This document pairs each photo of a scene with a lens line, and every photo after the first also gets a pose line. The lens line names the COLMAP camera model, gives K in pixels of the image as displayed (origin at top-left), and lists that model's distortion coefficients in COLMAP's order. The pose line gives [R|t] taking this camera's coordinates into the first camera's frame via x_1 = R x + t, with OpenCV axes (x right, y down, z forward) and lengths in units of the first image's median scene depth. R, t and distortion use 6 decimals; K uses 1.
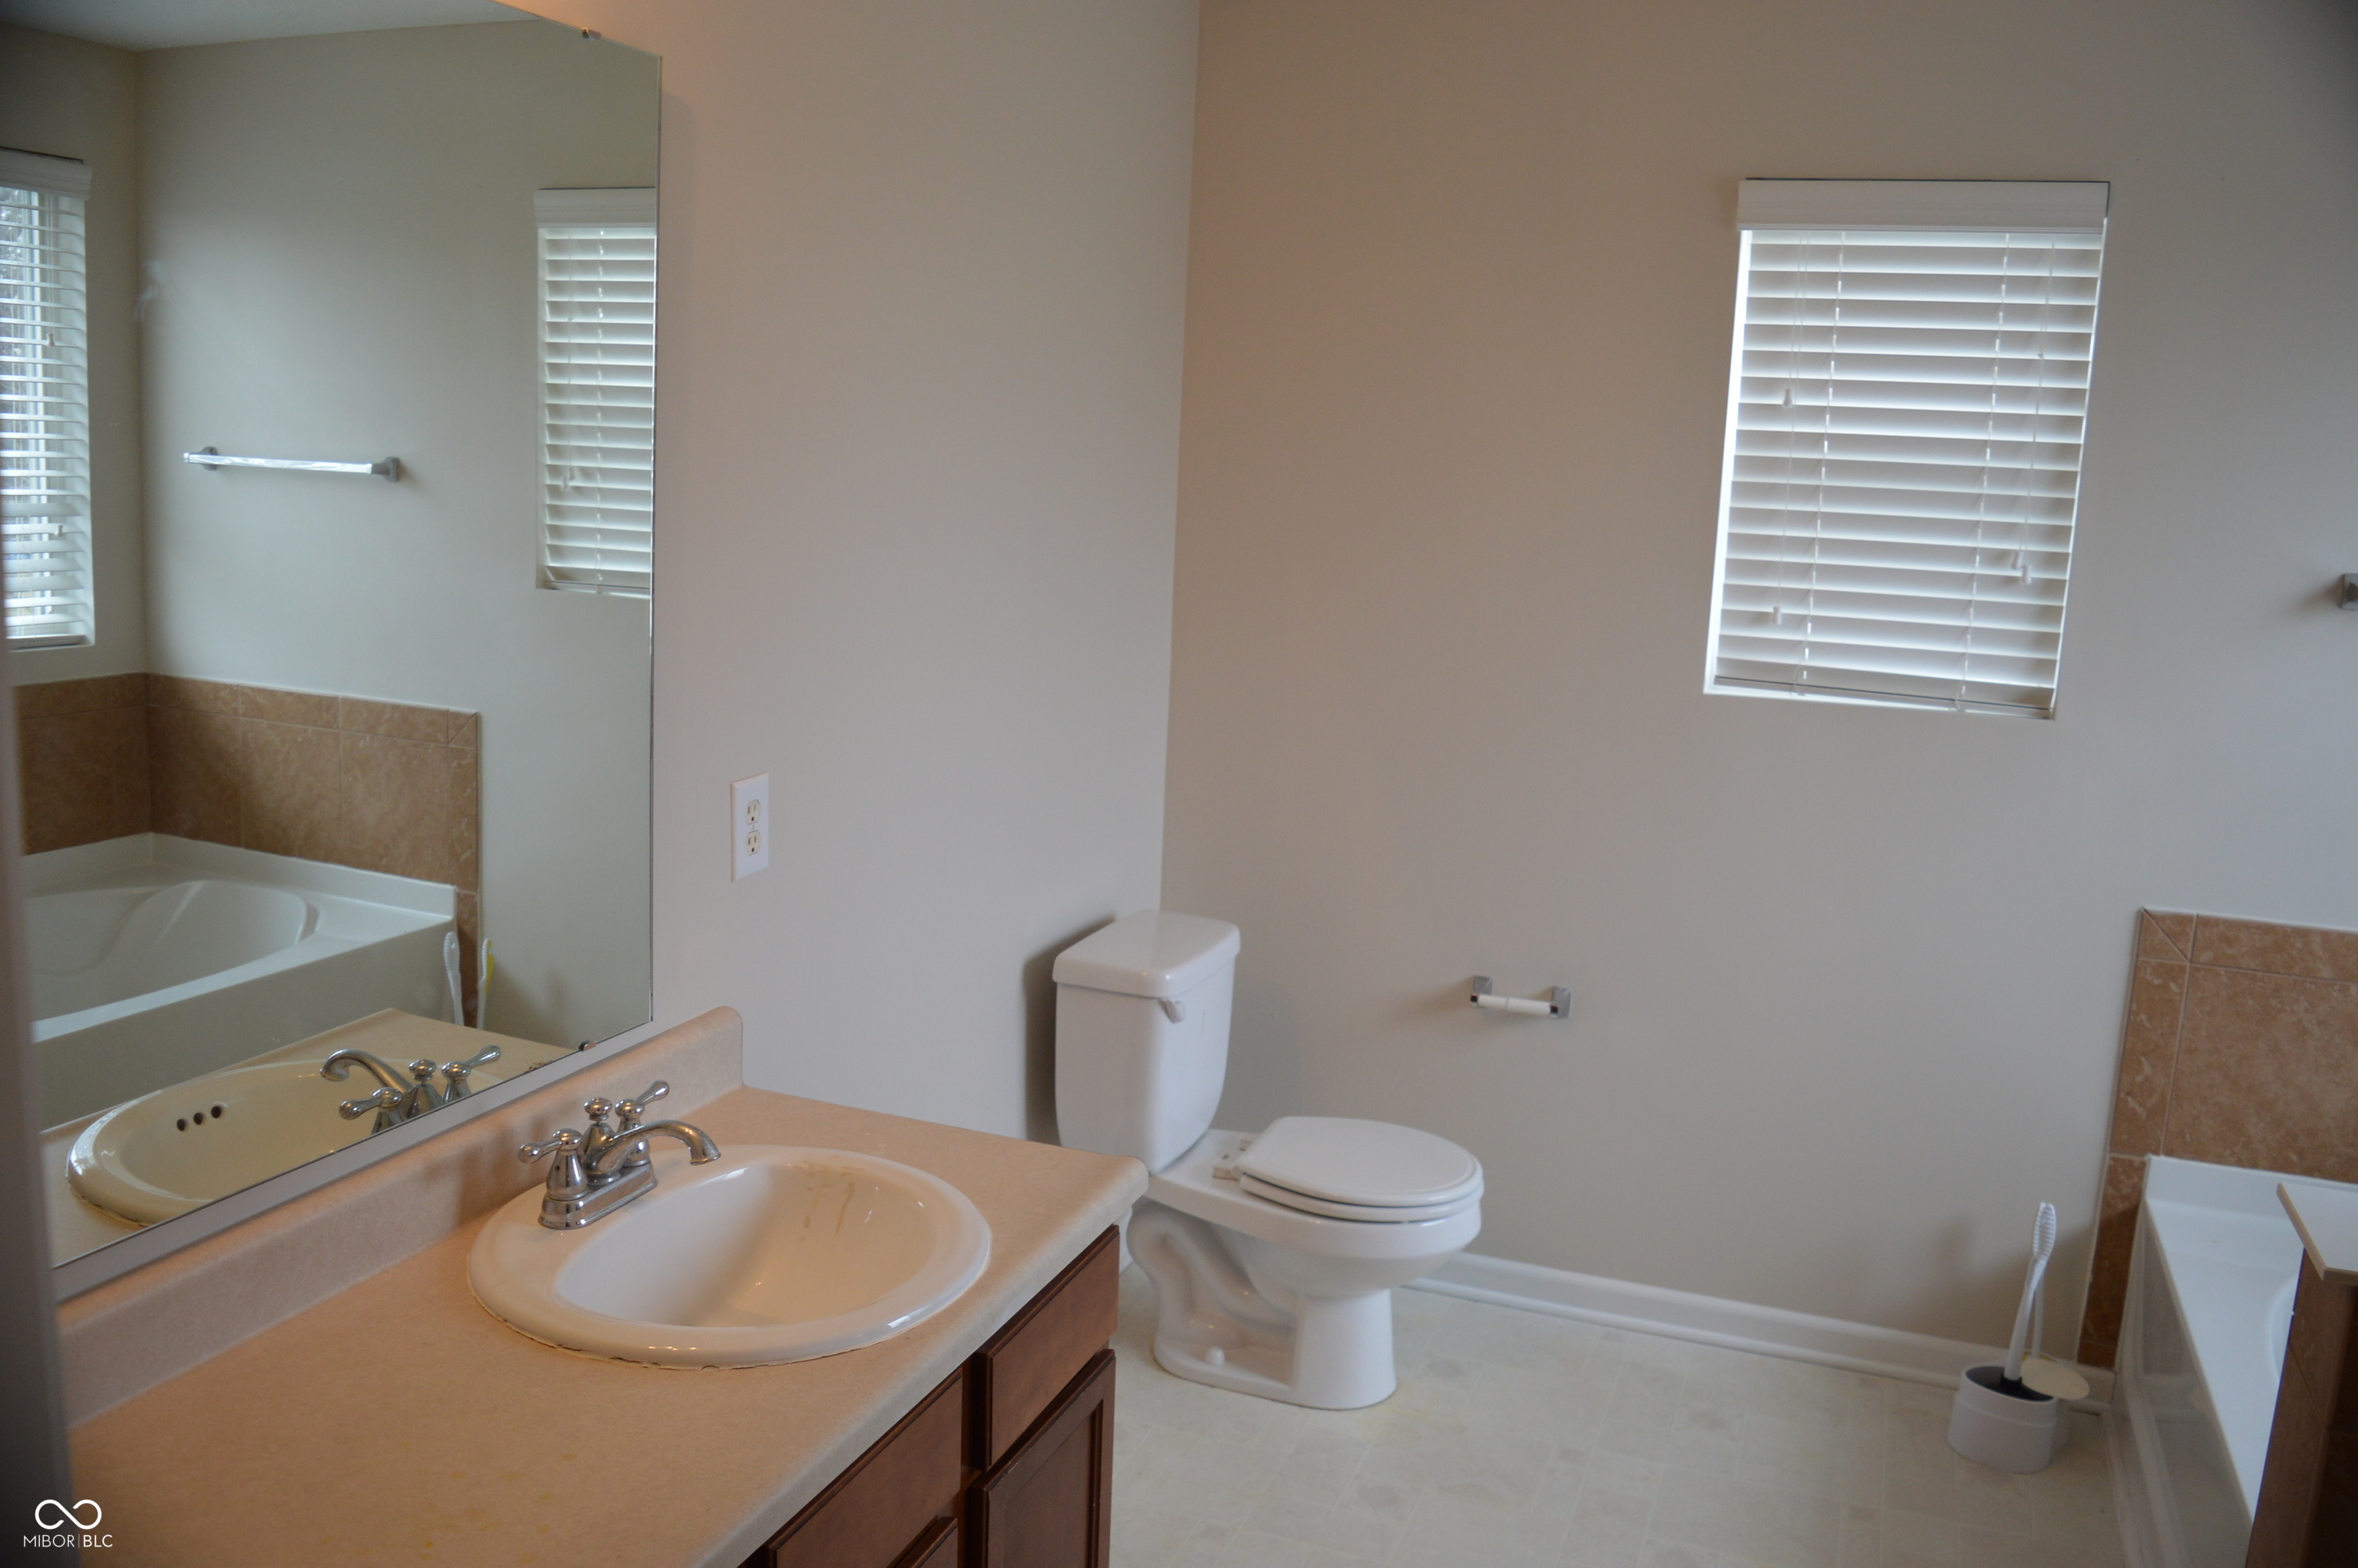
lens RADIAL K [[1914.3, 0, 1178.2], [0, 1914.3, 786.1], [0, 0, 1]] dist [-0.079301, 0.000402]
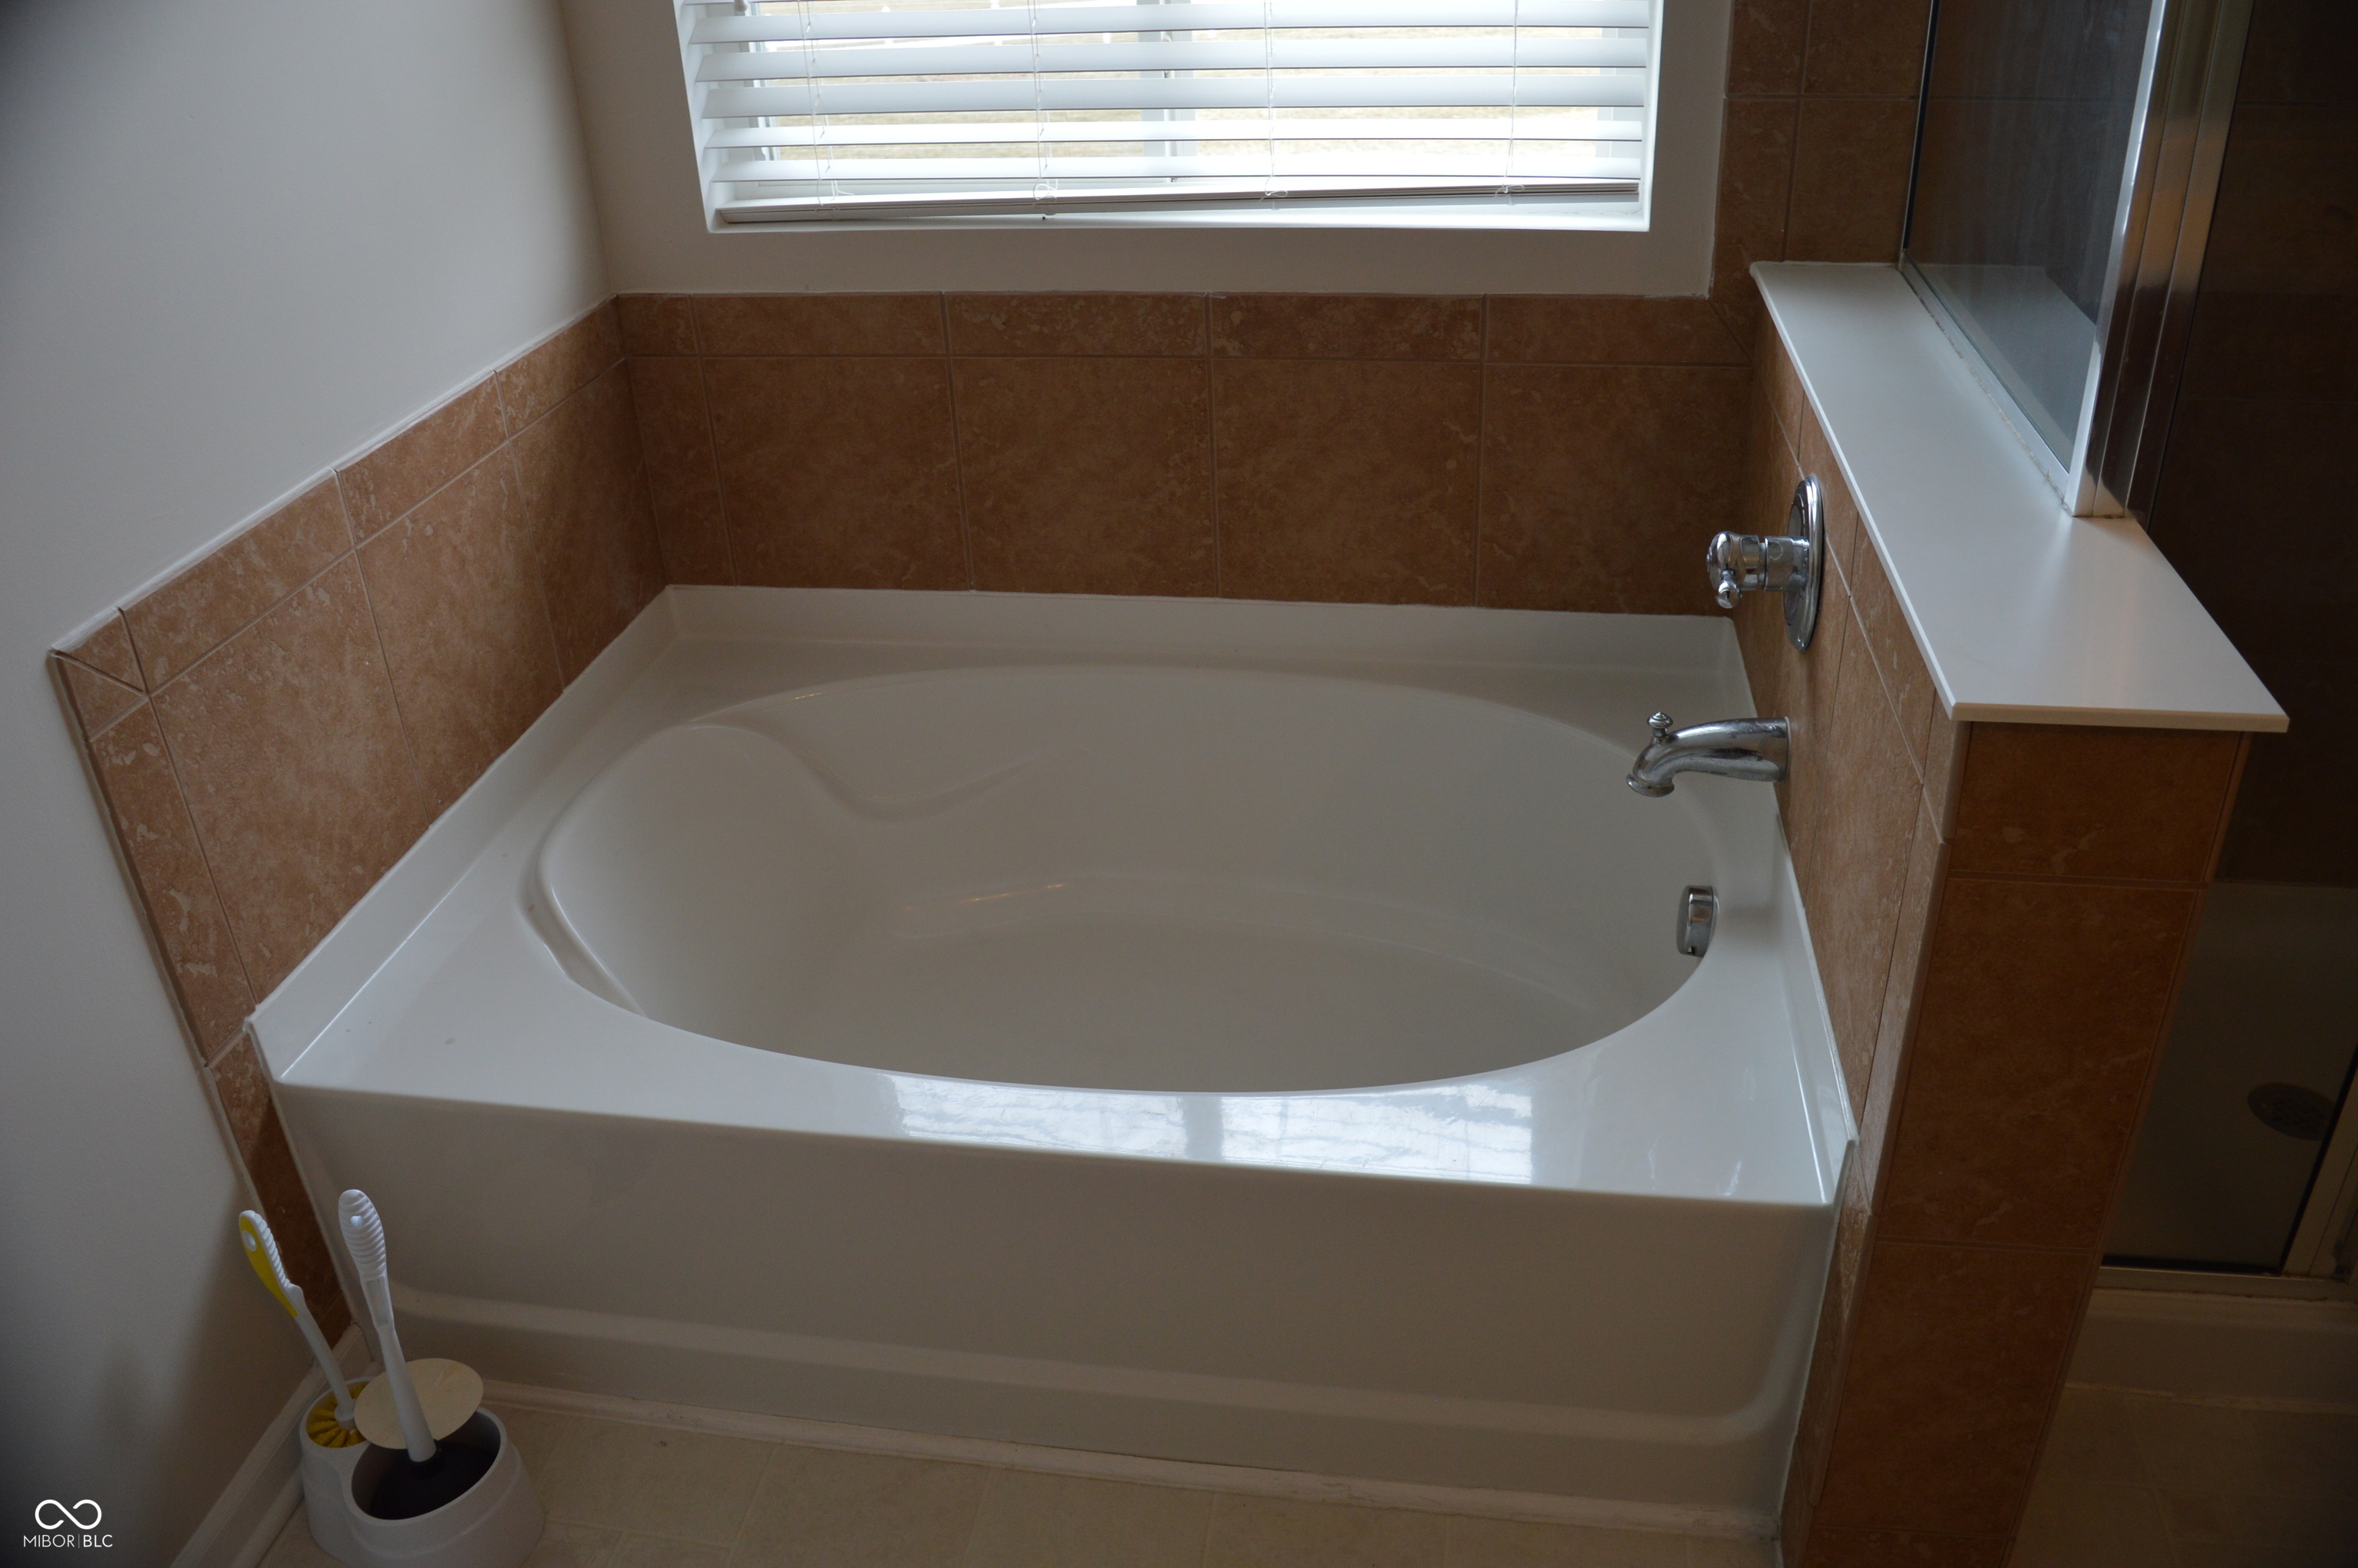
lens RADIAL K [[1914.3, 0, 1179.7], [0, 1914.3, 778.0], [0, 0, 1]] dist [-0.079301, 0.000402]
pose [[-0.207651, -0.508168, 0.835851, 0.024733], [0.191023, 0.816960, 0.544139, -0.119699], [-0.959370, 0.272657, -0.072570, 0.766286]]
